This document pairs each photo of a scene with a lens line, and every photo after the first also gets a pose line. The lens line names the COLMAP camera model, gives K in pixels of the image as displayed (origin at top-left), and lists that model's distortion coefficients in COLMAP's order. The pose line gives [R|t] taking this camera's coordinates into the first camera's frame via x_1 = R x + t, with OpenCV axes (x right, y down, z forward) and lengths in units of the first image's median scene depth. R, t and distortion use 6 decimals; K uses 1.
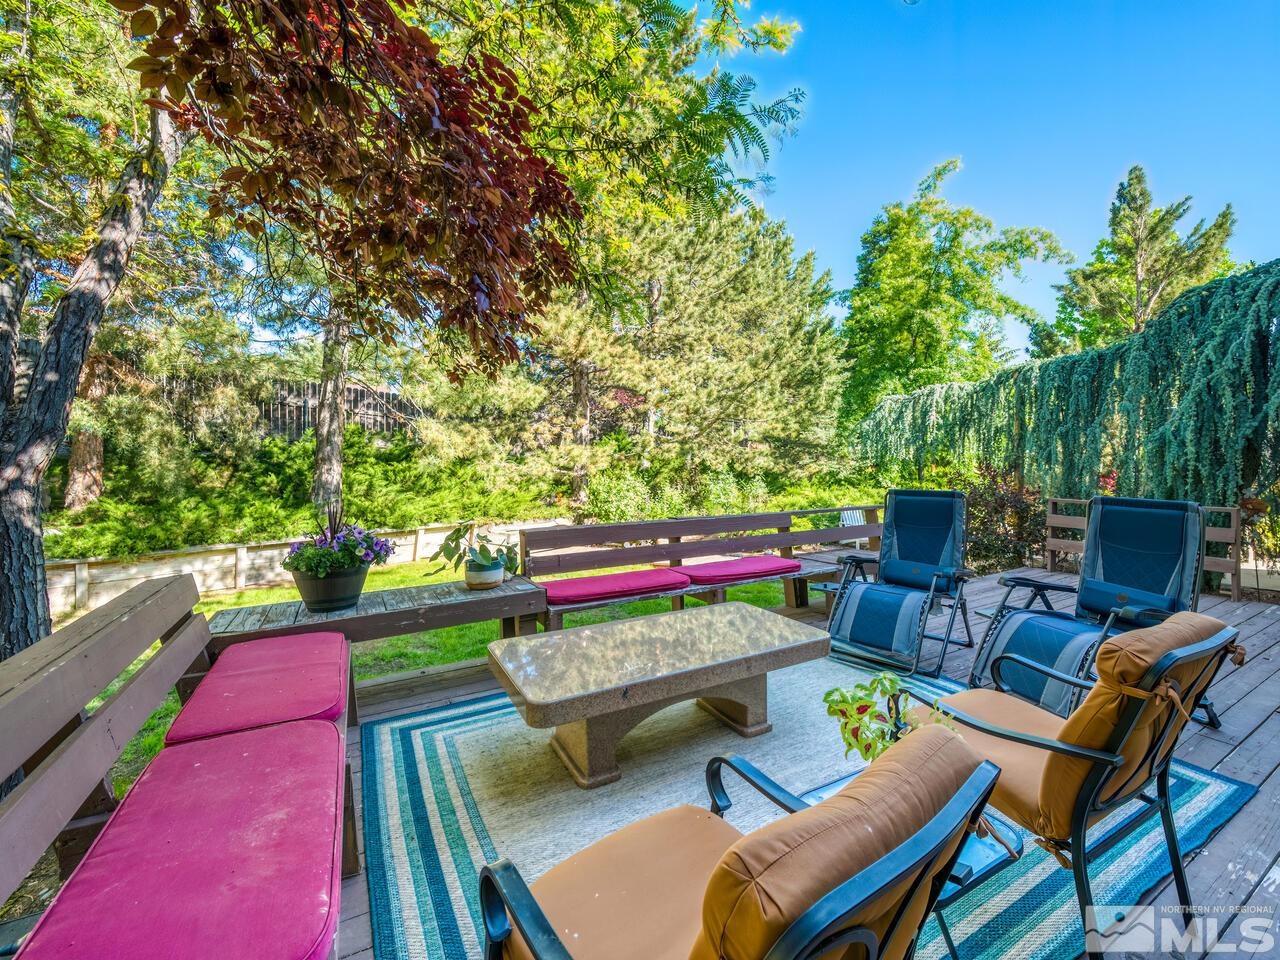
lens RADIAL K [[522.6, 0, 640.0], [0, 522.6, 480.0], [0, 0, 1]] dist [-0.019294, 0.000141]
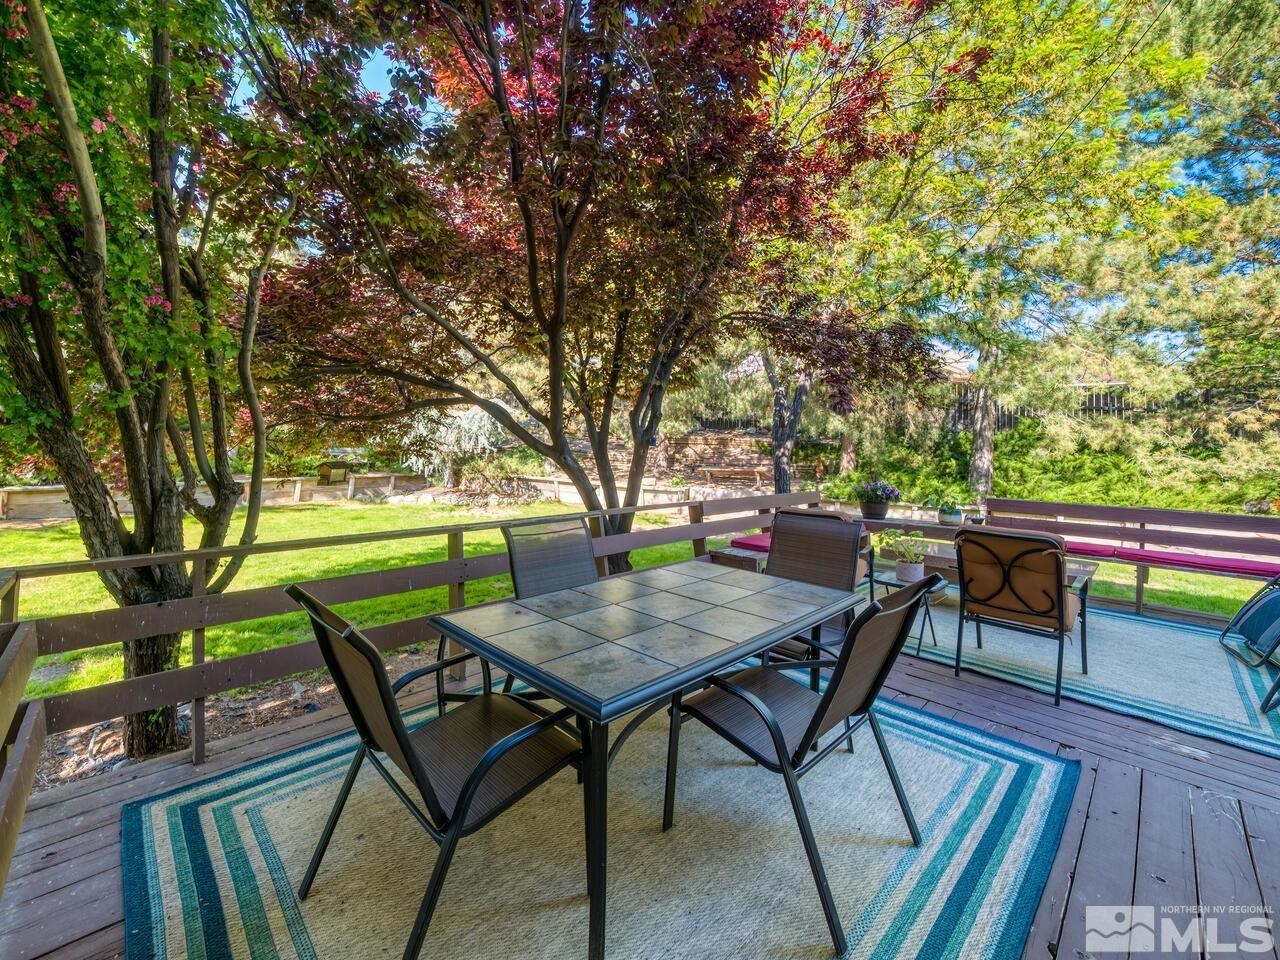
lens RADIAL K [[522.6, 0, 640.0], [0, 522.6, 480.0], [0, 0, 1]] dist [-0.019294, 0.000141]
pose [[0.283271, 0.070840, -0.956420, 0.464756], [-0.052679, 0.996912, 0.058236, 0.007868], [0.957592, 0.033887, 0.286128, -0.213065]]
